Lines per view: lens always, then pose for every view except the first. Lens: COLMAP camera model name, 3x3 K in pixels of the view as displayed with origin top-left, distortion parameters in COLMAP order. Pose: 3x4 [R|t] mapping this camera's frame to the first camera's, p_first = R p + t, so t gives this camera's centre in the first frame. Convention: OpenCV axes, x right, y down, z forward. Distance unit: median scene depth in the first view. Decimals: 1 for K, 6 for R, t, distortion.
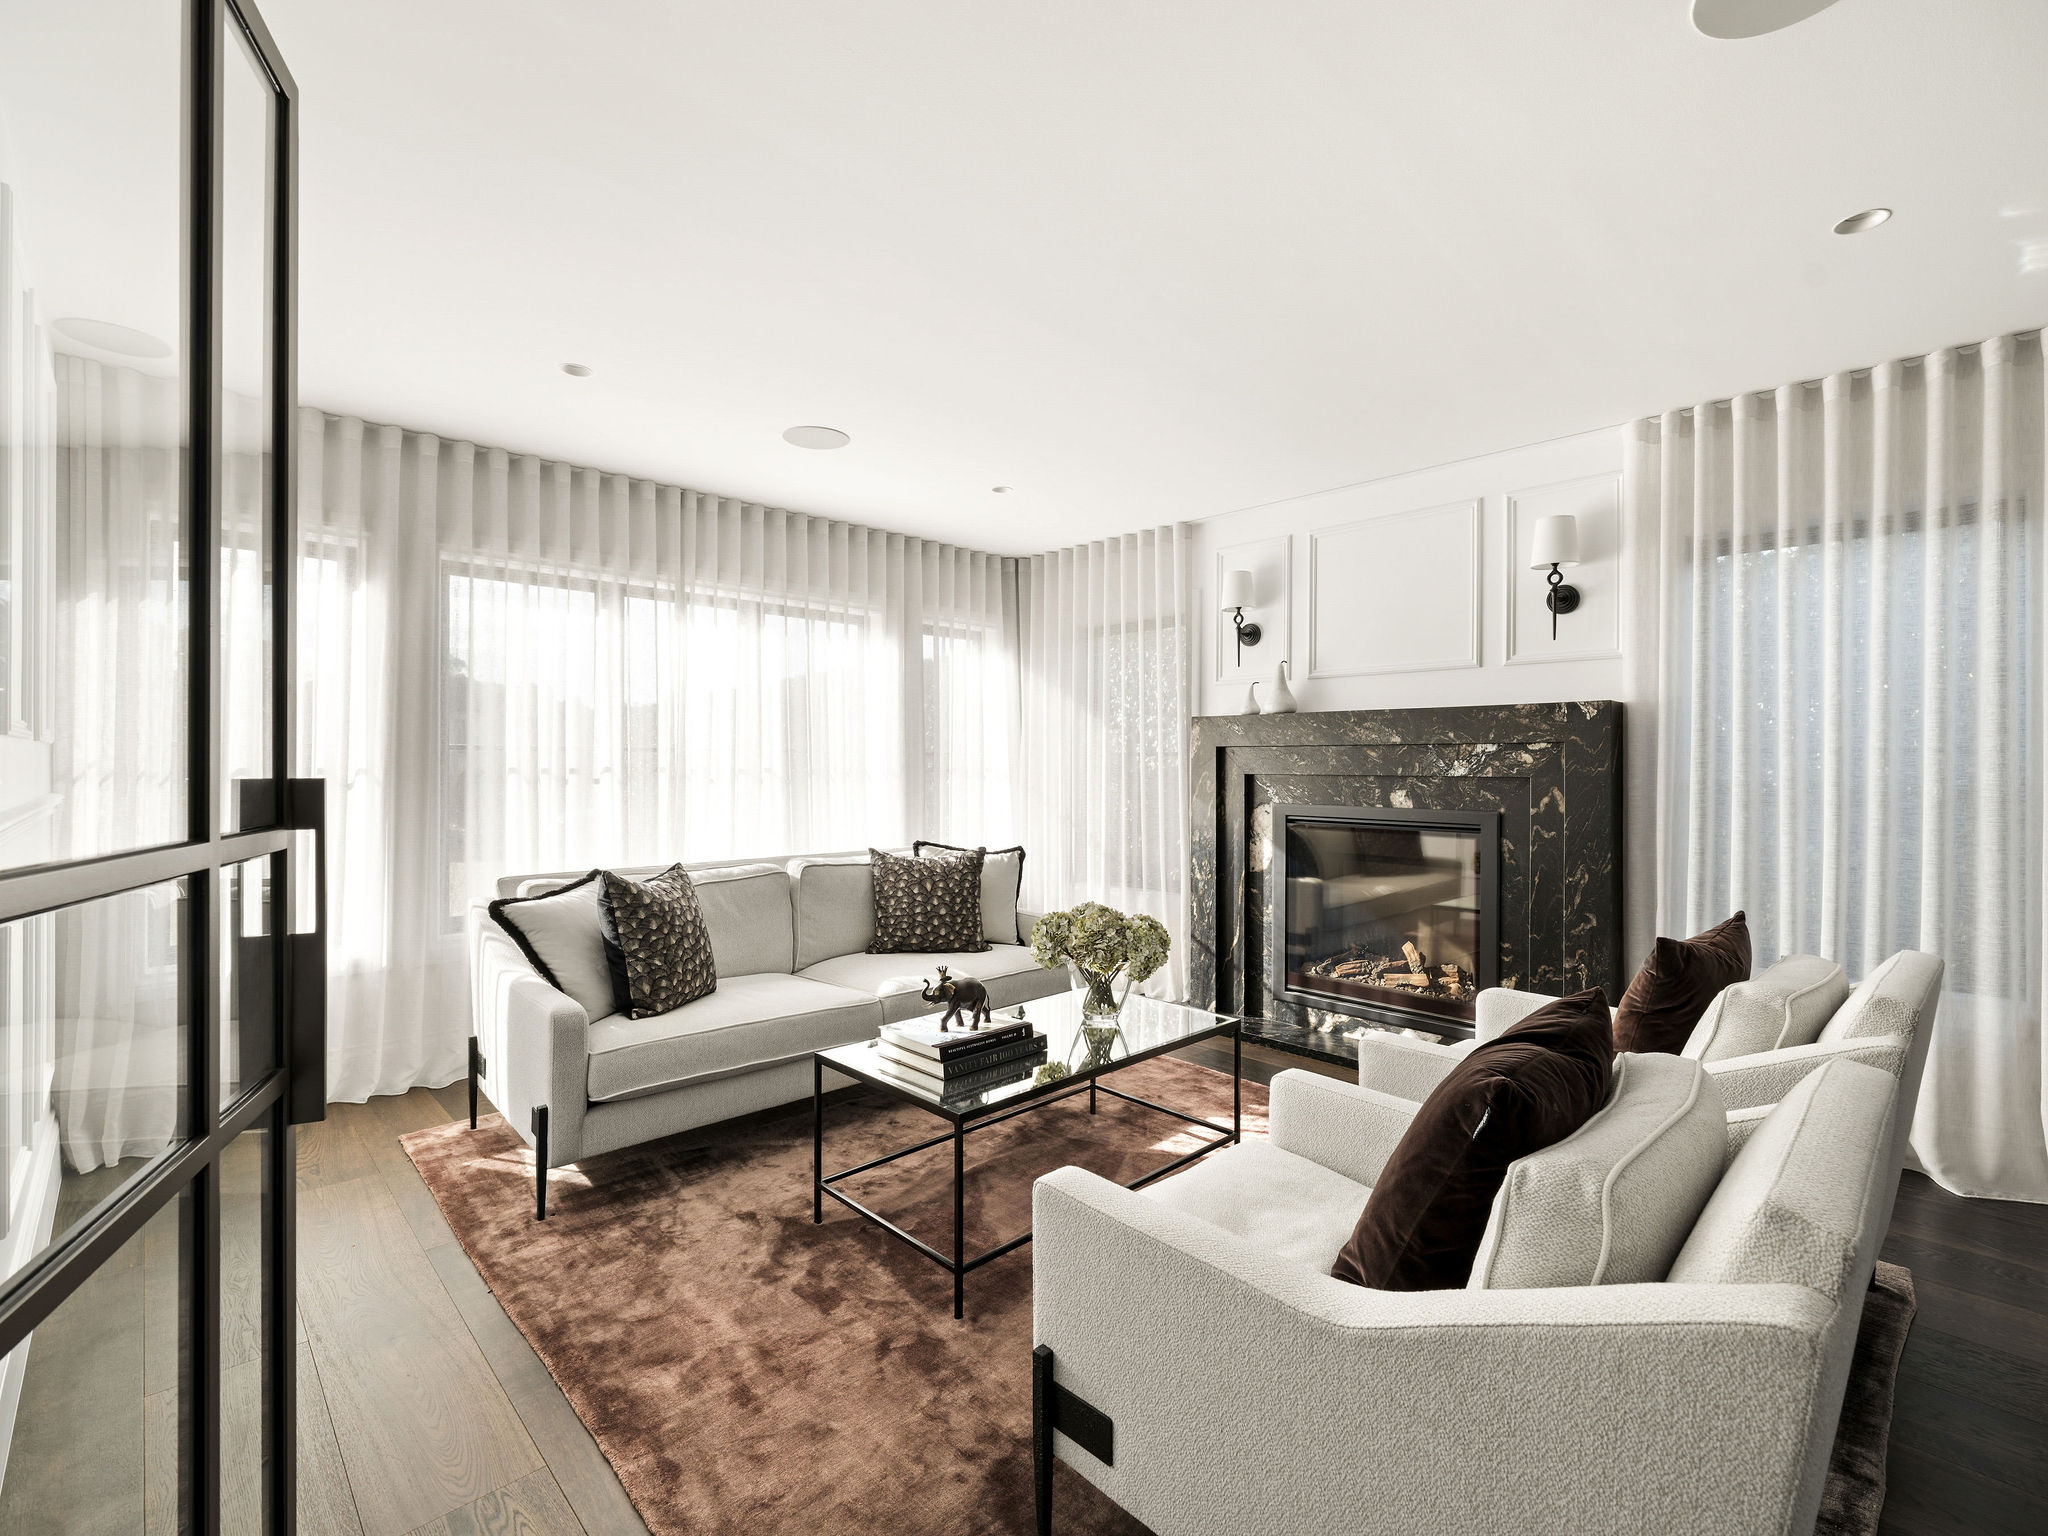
lens RADIAL K [[931.0, 0, 1025.2], [0, 931.0, 766.0], [0, 0, 1]] dist [-0.002476, -0.000025]
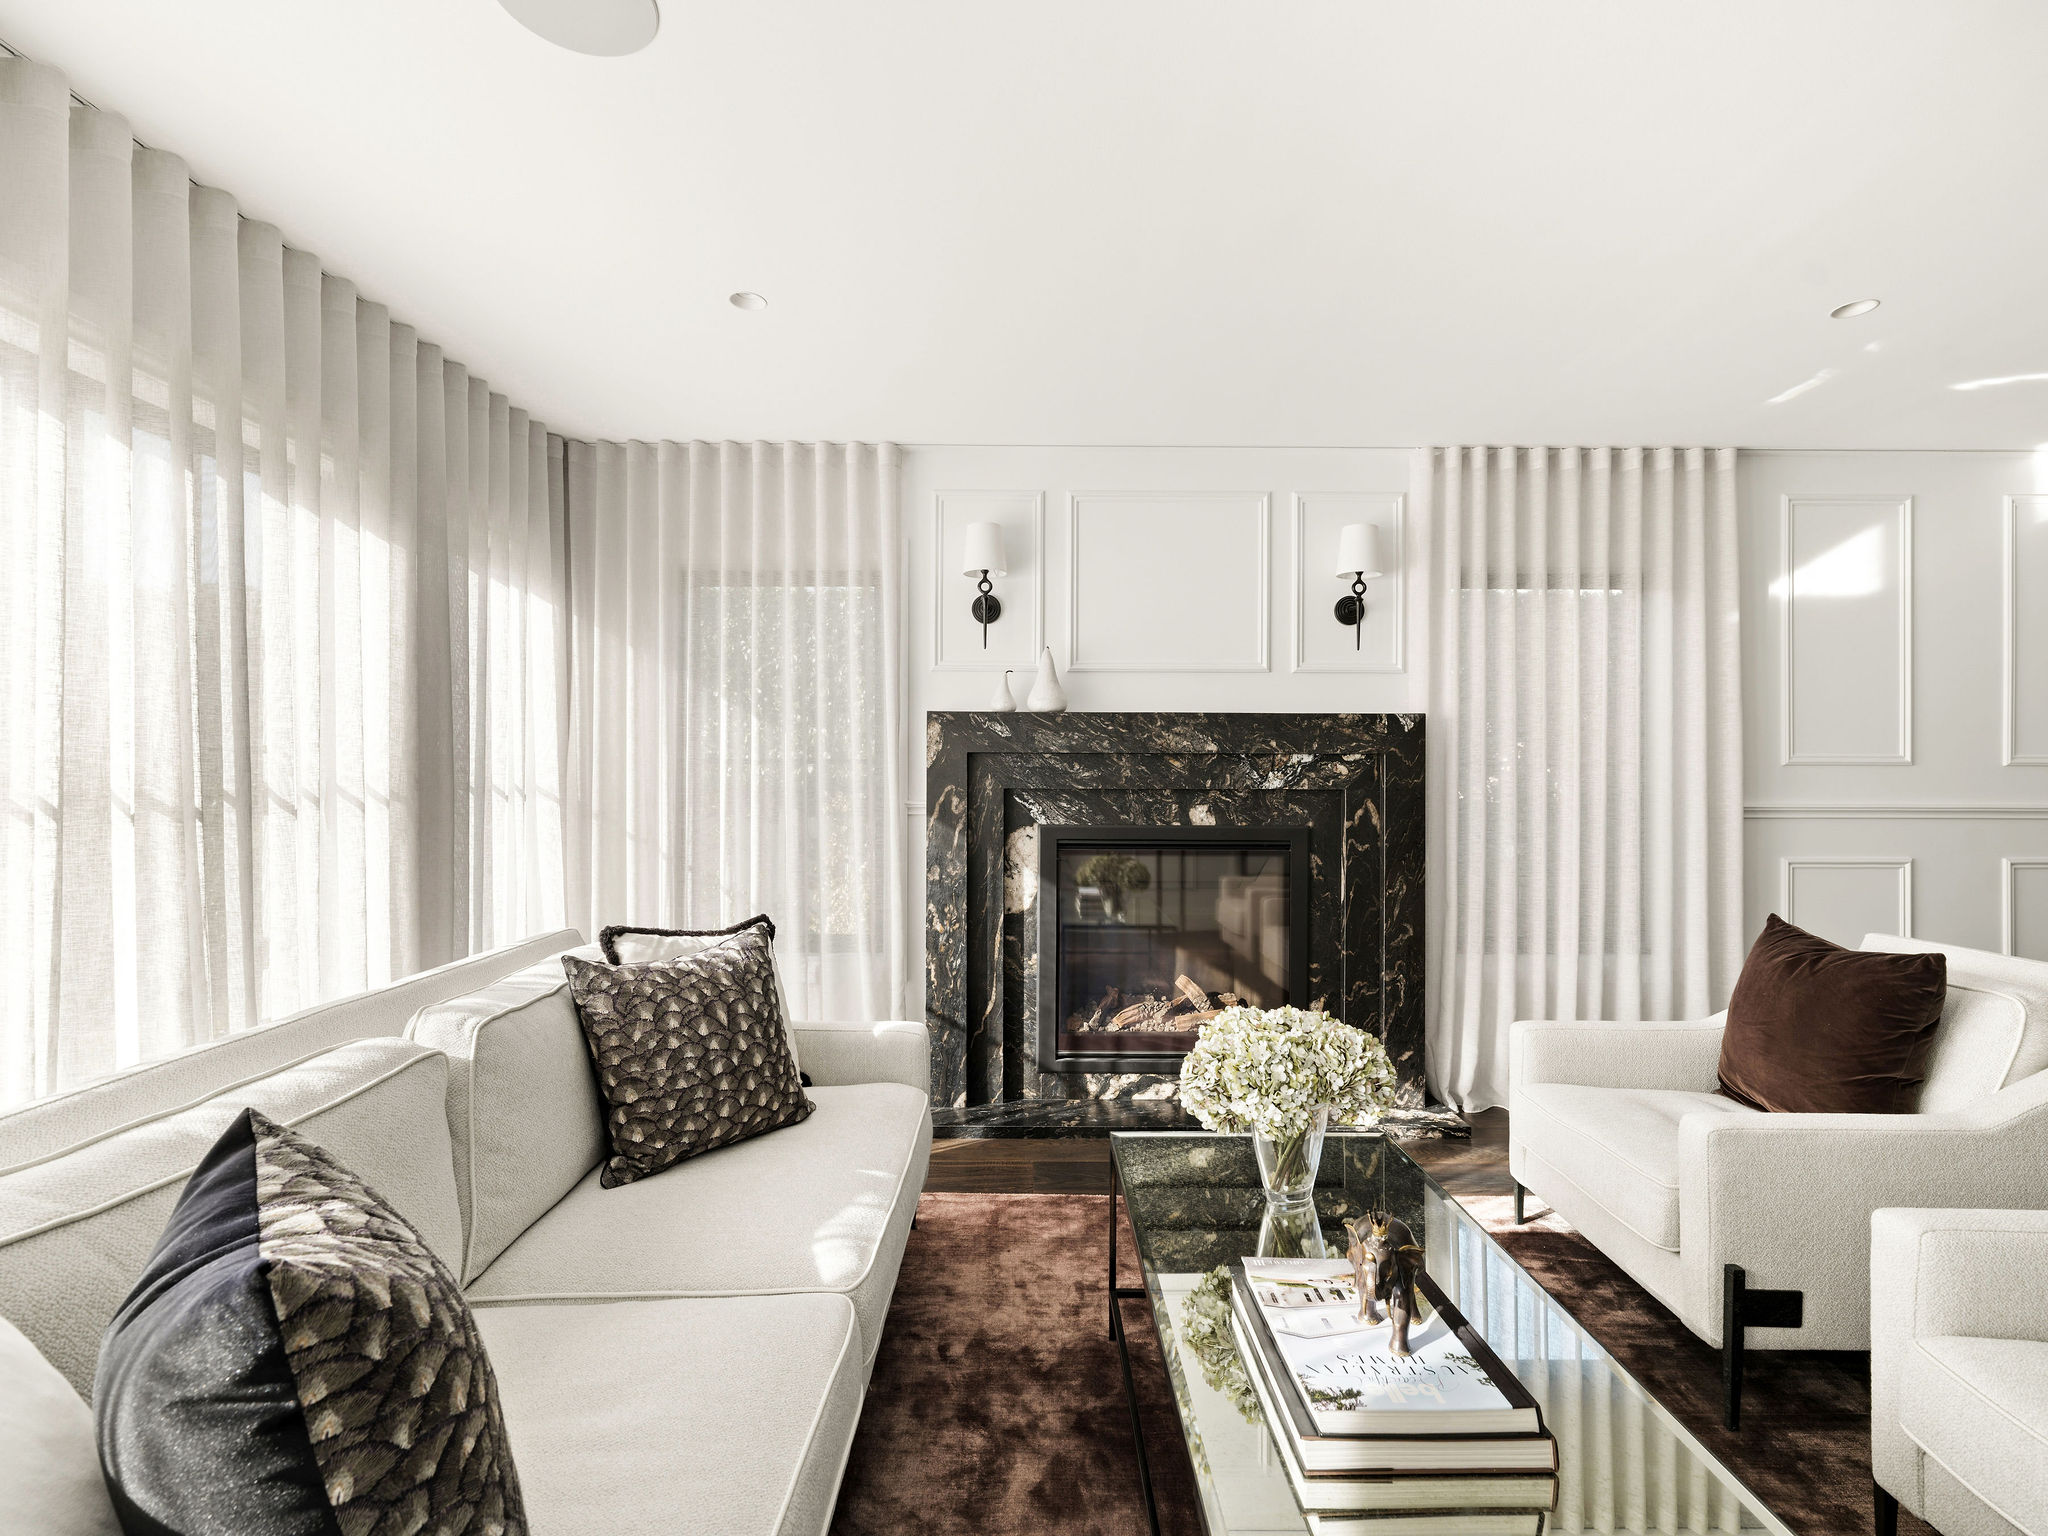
lens RADIAL K [[931.0, 0, 1024.2], [0, 931.0, 777.3], [0, 0, 1]] dist [-0.002476, -0.000025]
pose [[0.691422, -0.002975, 0.722445, -0.348335], [0.001094, 0.999995, 0.003071, -0.003373], [-0.722450, -0.001333, 0.691421, 0.512089]]
